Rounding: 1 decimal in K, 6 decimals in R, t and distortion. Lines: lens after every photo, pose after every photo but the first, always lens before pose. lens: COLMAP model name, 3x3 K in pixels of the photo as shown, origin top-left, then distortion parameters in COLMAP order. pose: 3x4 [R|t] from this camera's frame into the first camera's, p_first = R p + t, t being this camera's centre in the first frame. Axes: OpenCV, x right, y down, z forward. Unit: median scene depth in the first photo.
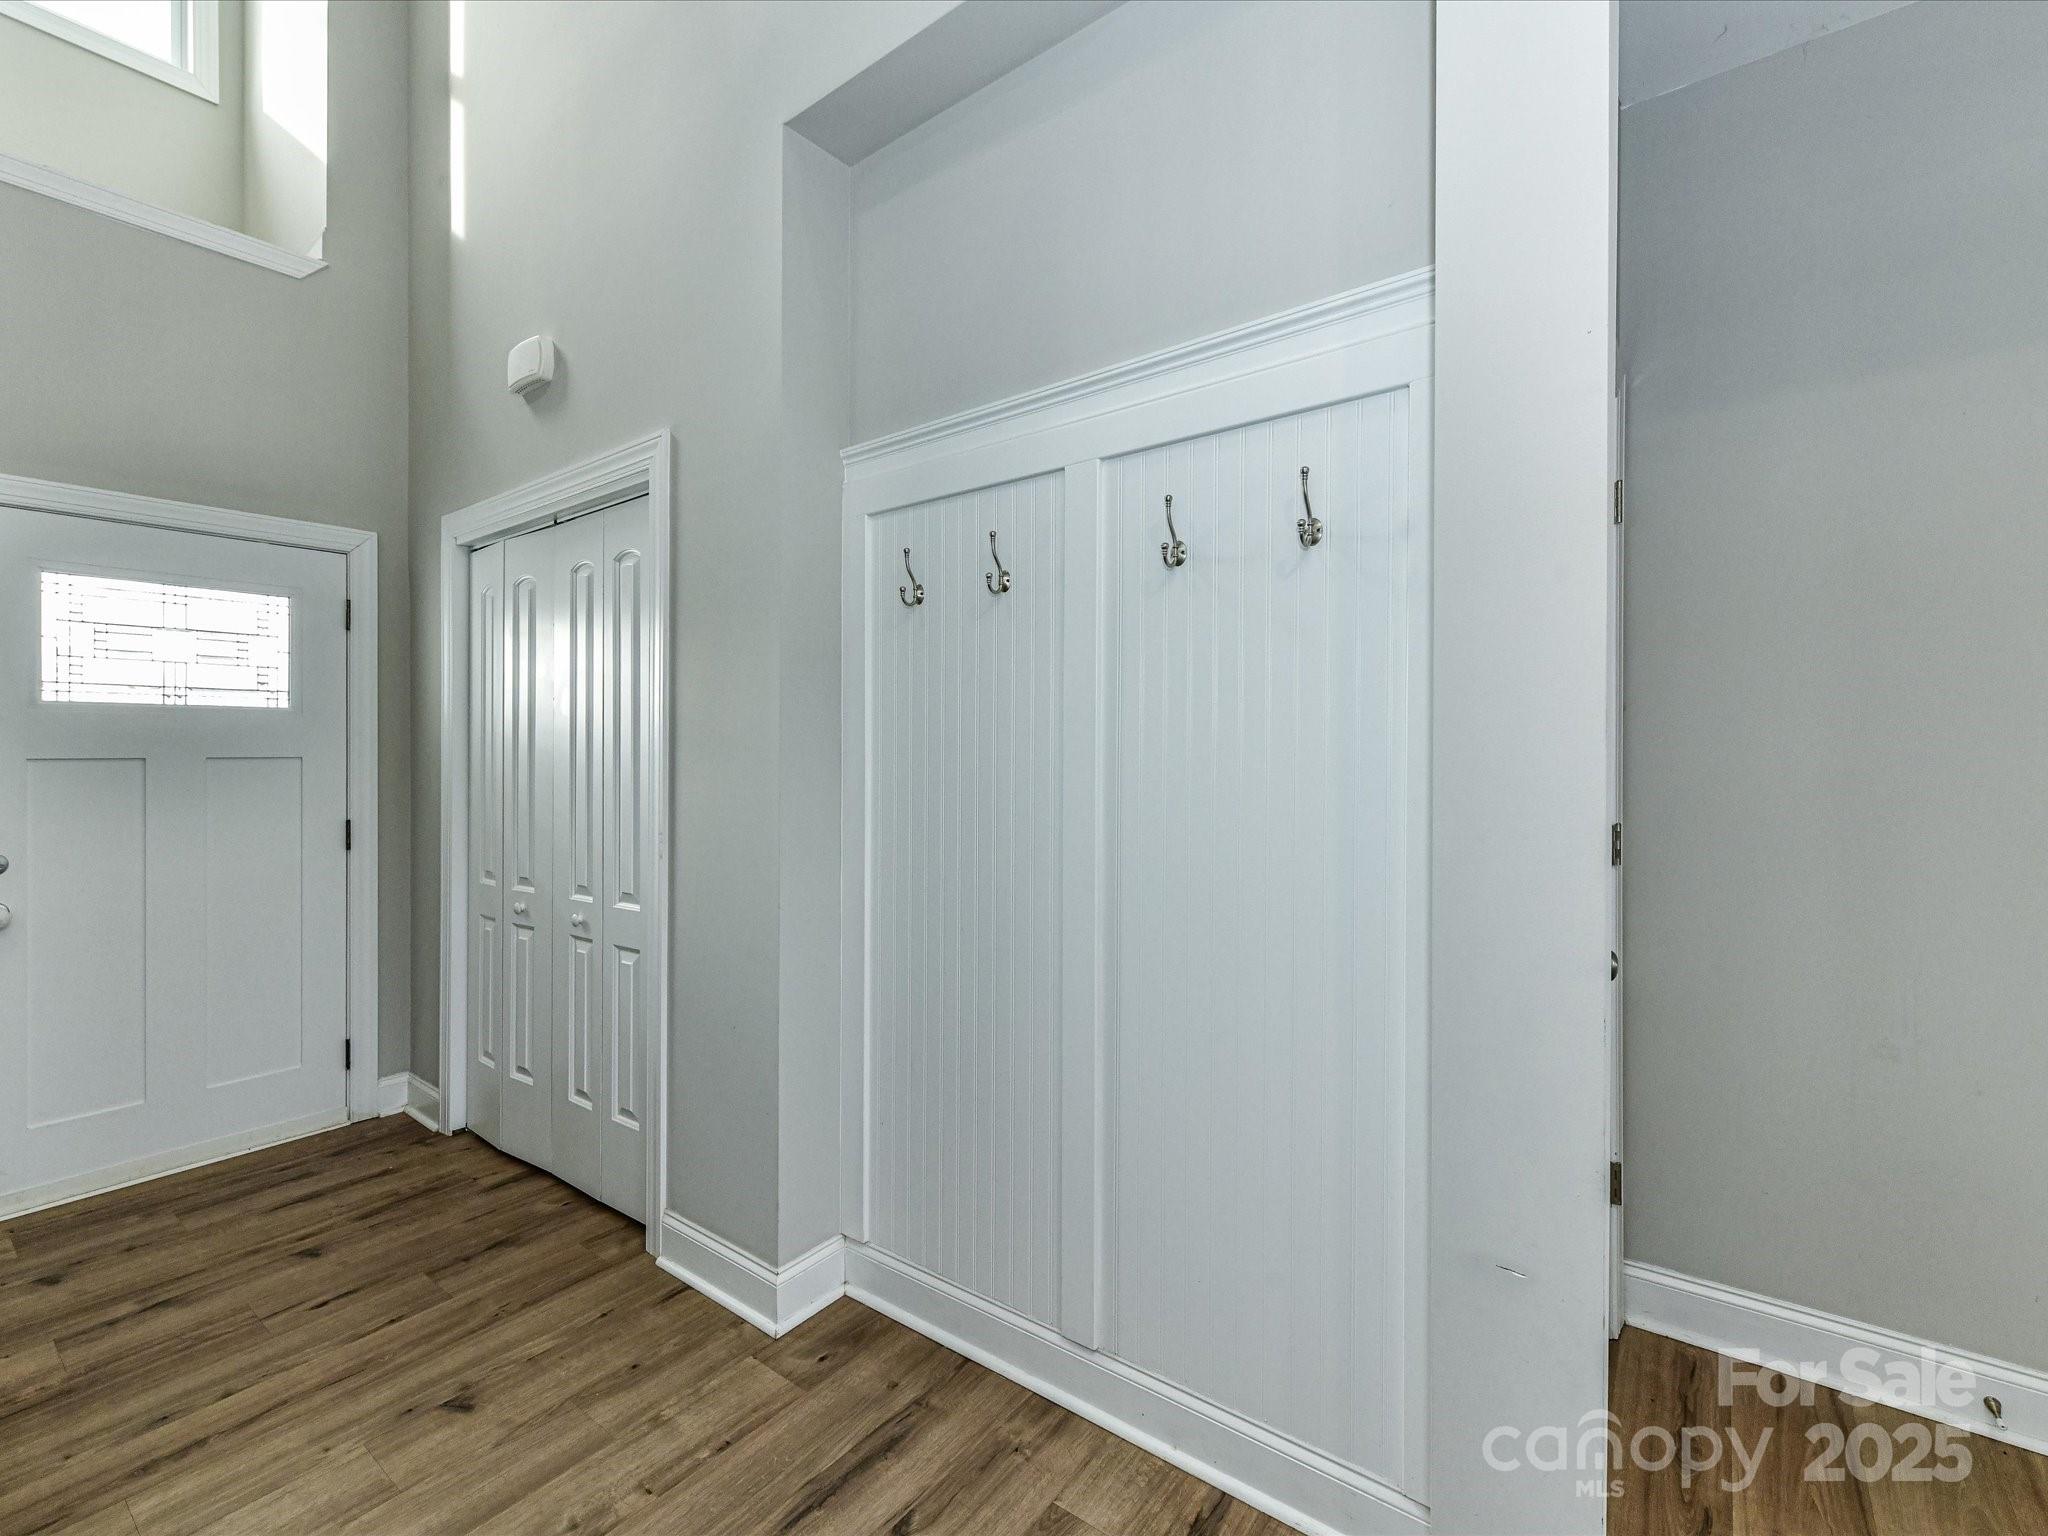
lens RADIAL K [[908.4, 0, 1024.1], [0, 908.4, 749.7], [0, 0, 1]] dist [0.010416, -0.004015]
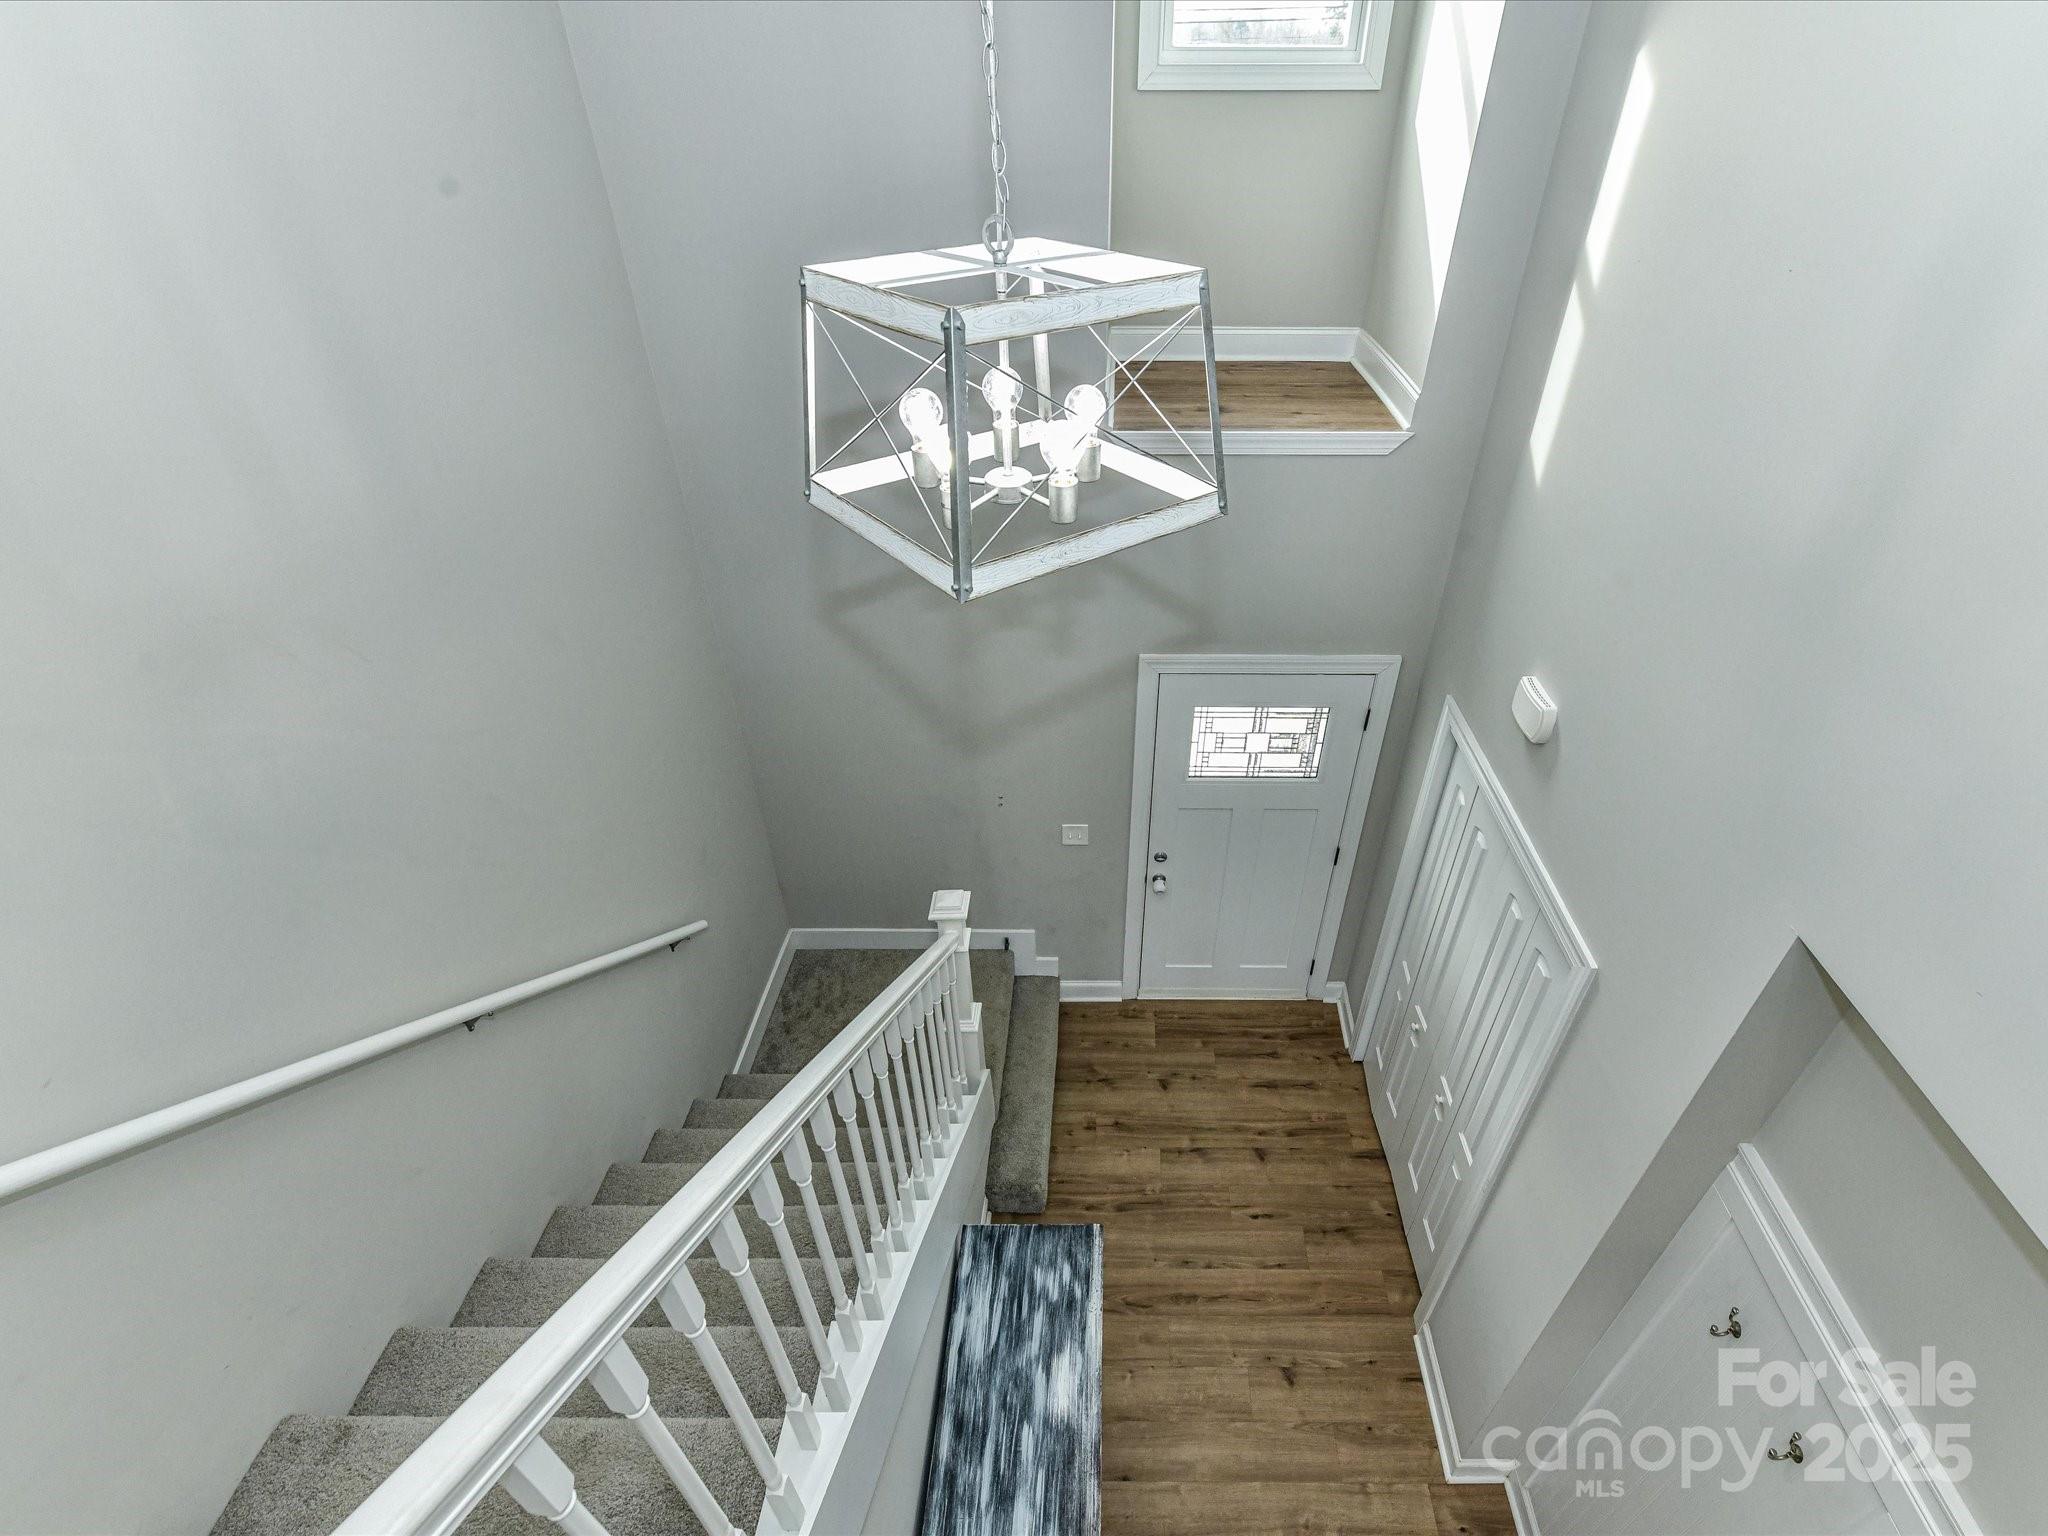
lens RADIAL K [[957.5, 0, 1101.9], [0, 957.5, 771.6], [0, 0, 1]] dist [-0.000397, -0.000625]
pose [[0.592707, 0.489144, -0.639872, -0.150805], [-0.019984, 0.803146, 0.595446, -1.192347], [0.805170, -0.340139, 0.485806, 0.115778]]
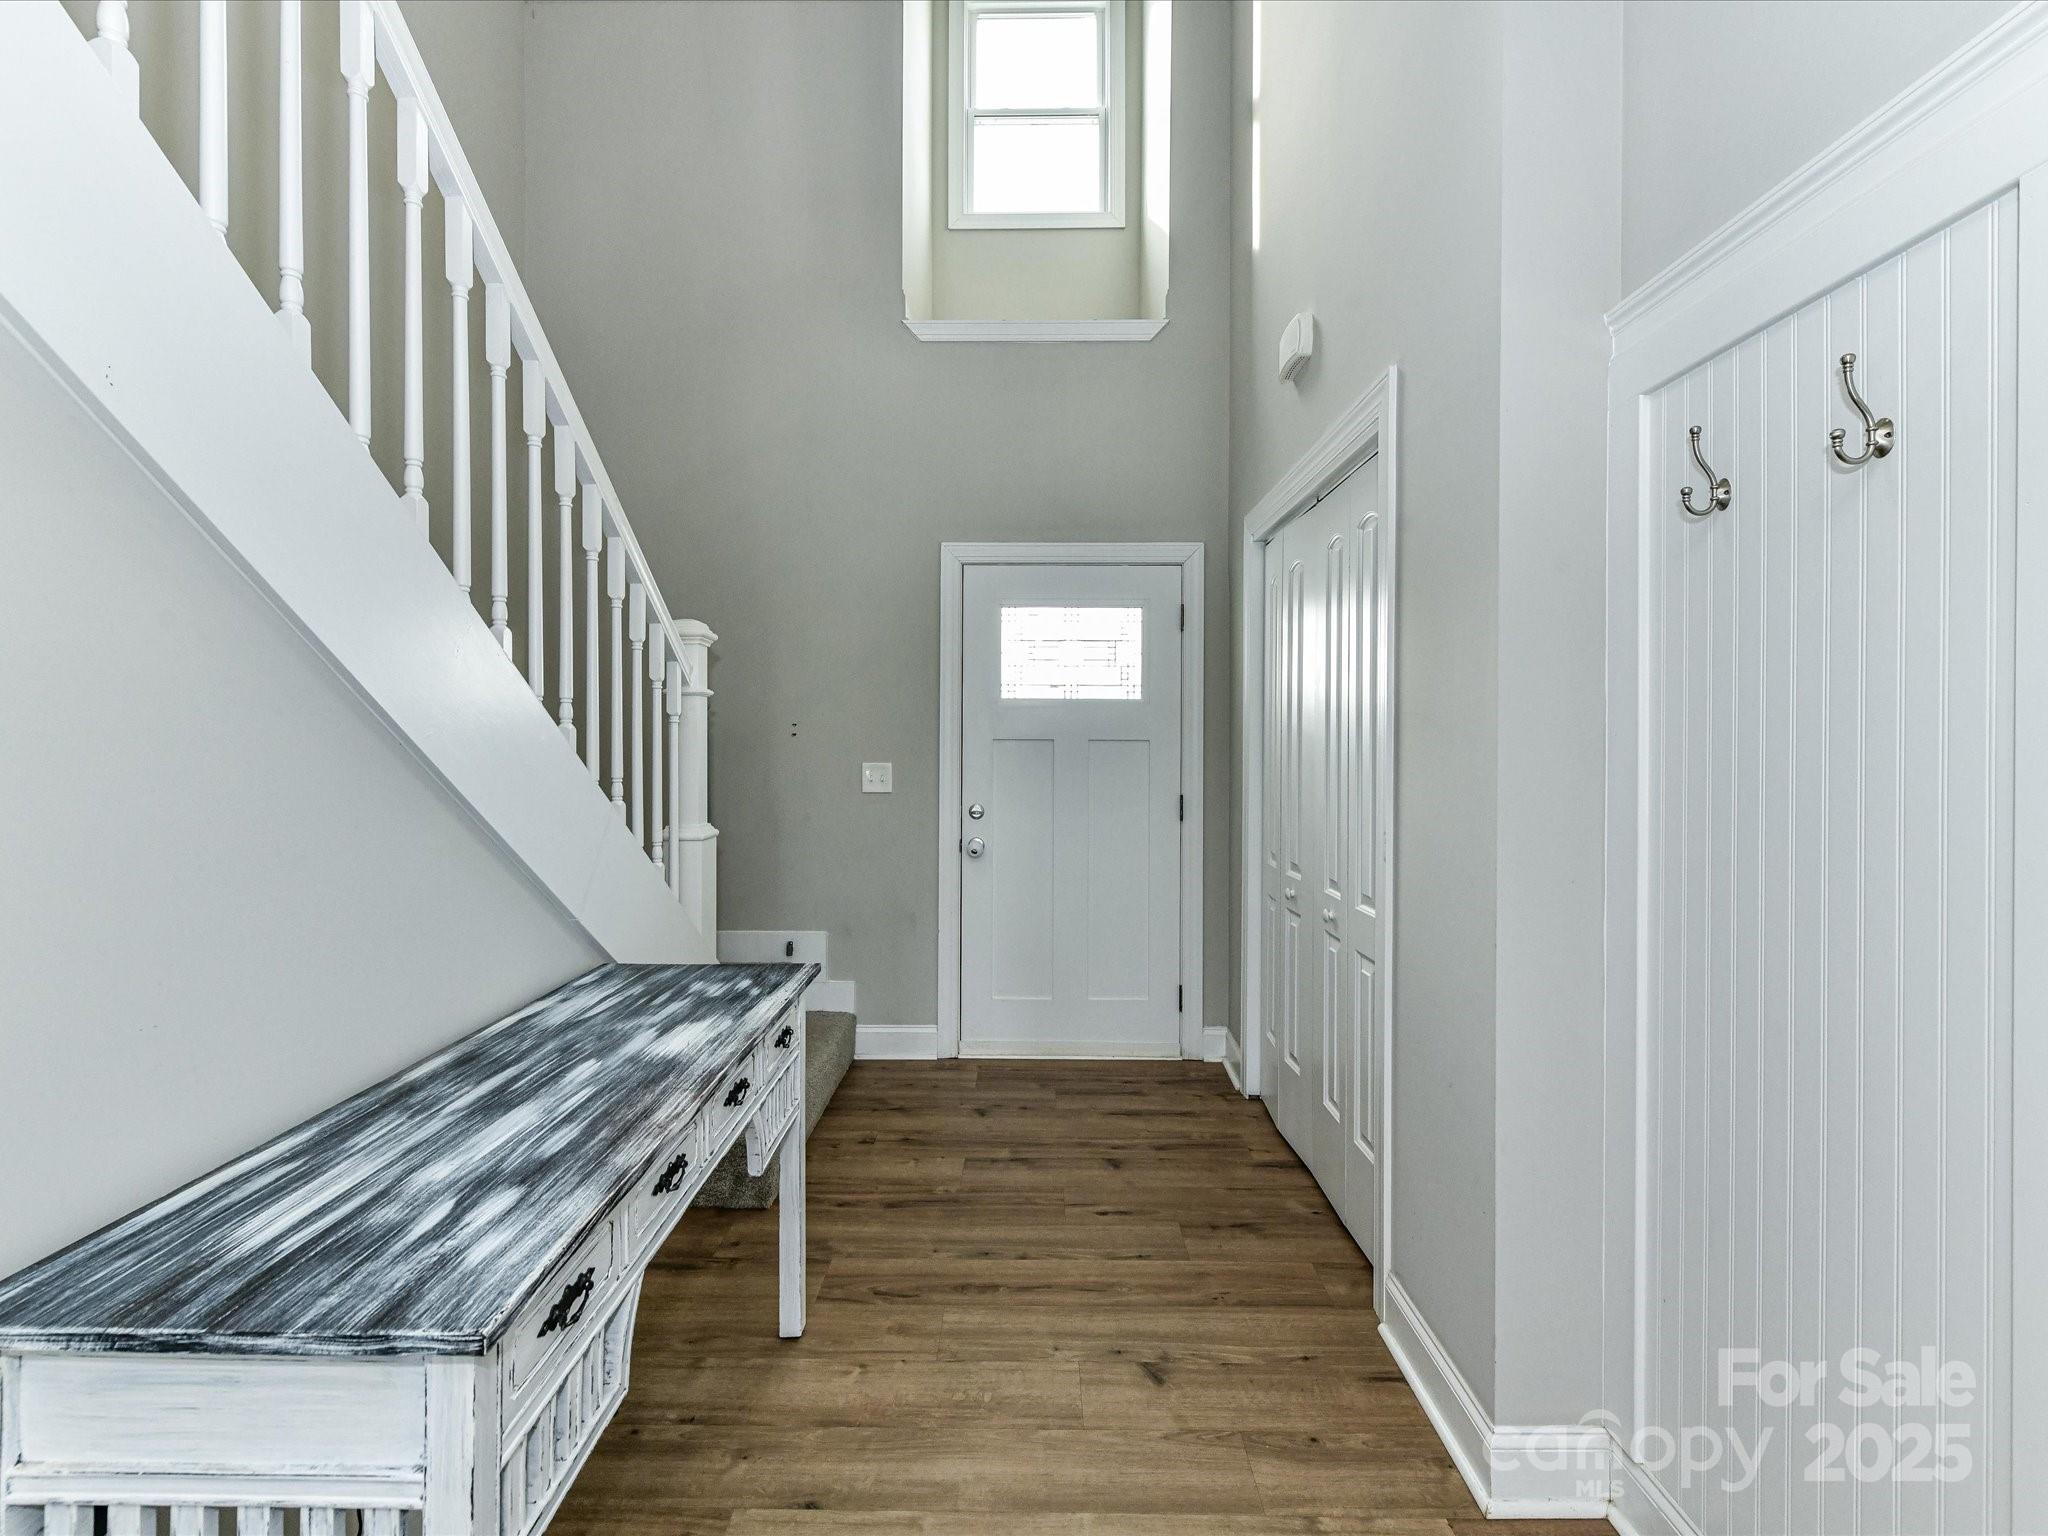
lens RADIAL K [[914.8, 0, 1017.7], [0, 914.8, 728.7], [0, 0, 1]] dist [-0.000364, -0.001127]
pose [[0.592703, 0.000187, -0.805421, 0.095763], [-0.005233, 0.999980, -0.003619, -0.002293], [0.805404, 0.006359, 0.592692, 0.211269]]
